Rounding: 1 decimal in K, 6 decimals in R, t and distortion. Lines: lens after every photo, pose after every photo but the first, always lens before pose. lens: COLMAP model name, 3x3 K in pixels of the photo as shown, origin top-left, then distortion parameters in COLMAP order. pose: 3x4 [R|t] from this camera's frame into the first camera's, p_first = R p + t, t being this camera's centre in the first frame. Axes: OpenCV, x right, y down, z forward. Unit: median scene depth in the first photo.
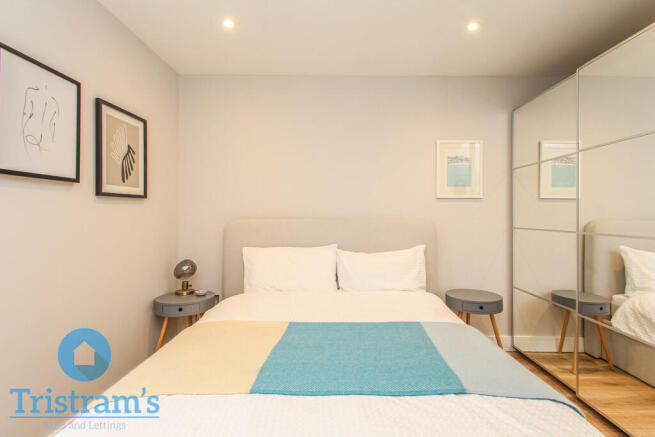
lens RADIAL K [[304.3, 0, 336.7], [0, 304.3, 217.6], [0, 0, 1]] dist [0.000486, -0.000964]
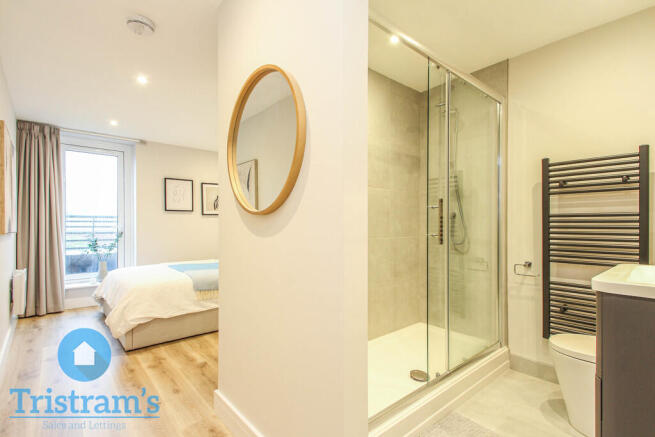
lens RADIAL K [[311.4, 0, 346.1], [0, 311.4, 226.5], [0, 0, 1]] dist [0.001295, 0.000072]
pose [[0.662086, 0.004078, -0.749417, 1.946810], [-0.002985, 0.999992, 0.002804, 0.019509], [0.749422, 0.000380, 0.662092, 0.038890]]
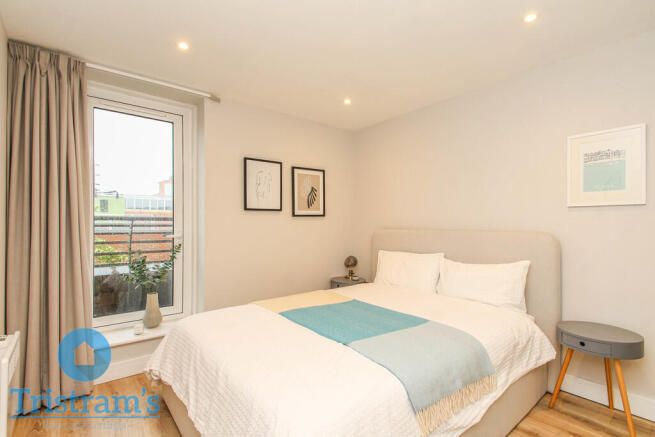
lens RADIAL K [[311.4, 0, 346.1], [0, 311.4, 226.5], [0, 0, 1]] dist [0.001295, 0.000072]
pose [[0.637262, 0.004821, -0.770632, 0.779425], [-0.005221, 0.999984, 0.001939, -0.012094], [0.770629, 0.002788, 0.637278, -0.001082]]
